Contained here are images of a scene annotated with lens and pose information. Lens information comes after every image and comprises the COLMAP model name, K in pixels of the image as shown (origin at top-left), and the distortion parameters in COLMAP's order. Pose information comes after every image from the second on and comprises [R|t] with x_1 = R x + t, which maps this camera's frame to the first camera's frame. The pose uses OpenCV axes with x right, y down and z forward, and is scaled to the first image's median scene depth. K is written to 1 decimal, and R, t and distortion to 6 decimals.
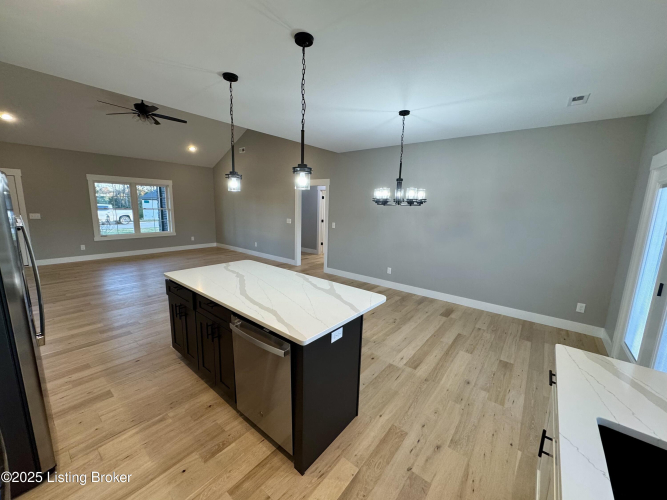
lens RADIAL K [[265.0, 0, 331.8], [0, 265.0, 248.8], [0, 0, 1]] dist [-0.004250, 0.000819]
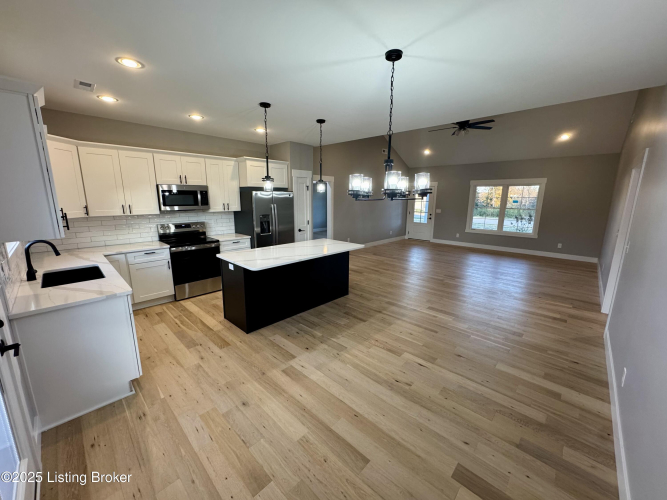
lens RADIAL K [[265.0, 0, 333.6], [0, 265.0, 249.5], [0, 0, 1]] dist [-0.004250, 0.000819]
pose [[-0.081819, 0.167836, -0.982414, 1.088974], [-0.174036, 0.968168, 0.179897, -0.162861], [0.981334, 0.185695, -0.050005, 1.072043]]
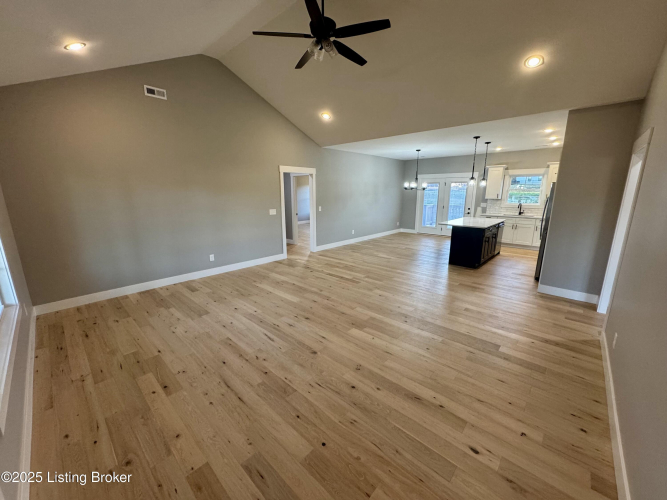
lens RADIAL K [[265.0, 0, 335.0], [0, 265.0, 250.2], [0, 0, 1]] dist [-0.004250, 0.000819]
pose [[0.056521, -0.245395, 0.967774, -2.460372], [0.170456, 0.957464, 0.232825, -0.368389], [-0.983743, 0.151803, 0.095946, 1.787463]]
